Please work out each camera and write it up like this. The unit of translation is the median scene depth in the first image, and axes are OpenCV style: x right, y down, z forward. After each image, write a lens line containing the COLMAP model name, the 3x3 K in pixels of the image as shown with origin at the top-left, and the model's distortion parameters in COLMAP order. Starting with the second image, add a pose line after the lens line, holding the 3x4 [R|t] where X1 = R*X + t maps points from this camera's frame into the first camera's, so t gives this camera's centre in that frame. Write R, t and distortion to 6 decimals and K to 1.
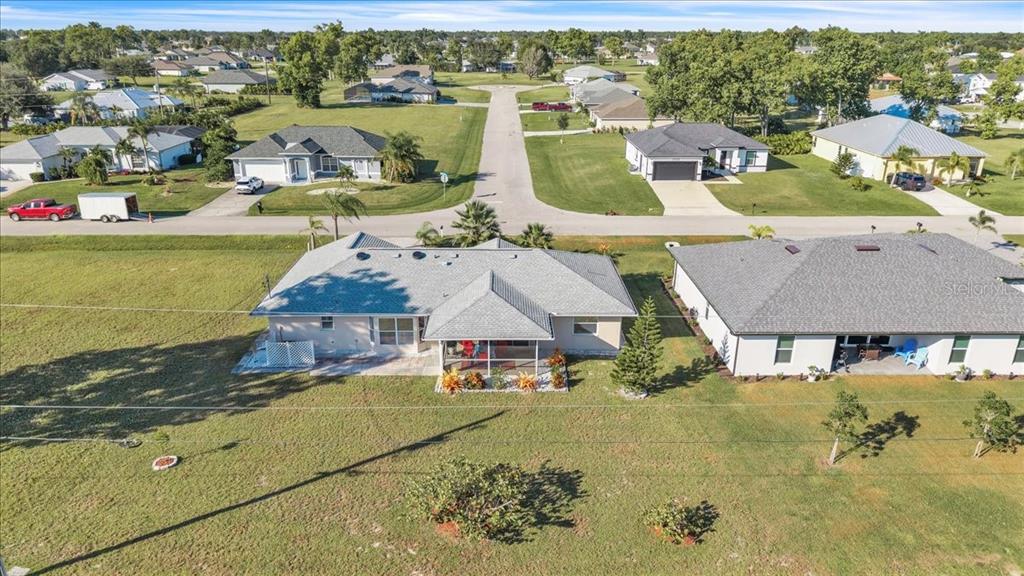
lens RADIAL K [[697.4, 0, 512.0], [0, 697.4, 288.0], [0, 0, 1]] dist [0.009358, -0.001299]
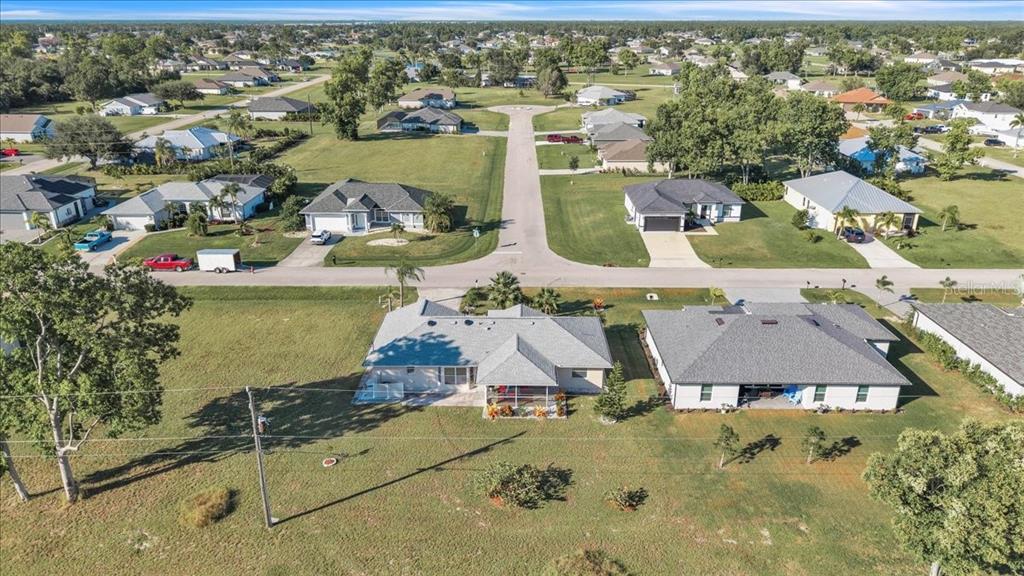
lens RADIAL K [[703.6, 0, 512.0], [0, 703.6, 288.0], [0, 0, 1]] dist [0.044968, -0.065092]
pose [[0.999771, 0.004710, -0.020871, -0.005570], [-0.004423, 0.999895, 0.013778, -0.082354], [0.020934, -0.013683, 0.999687, -0.290617]]
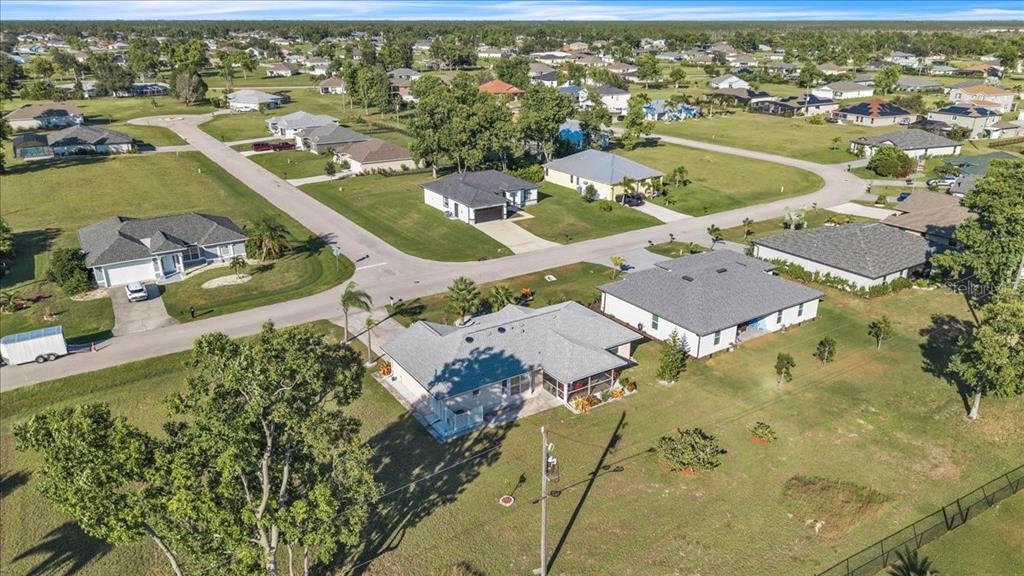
lens RADIAL K [[703.6, 0, 512.0], [0, 703.6, 288.0], [0, 0, 1]] dist [0.044968, -0.065092]
pose [[0.840628, -0.195261, 0.505191, -0.483541], [0.187855, 0.979965, 0.066178, -0.130257], [-0.507991, 0.039271, 0.860467, -0.158877]]
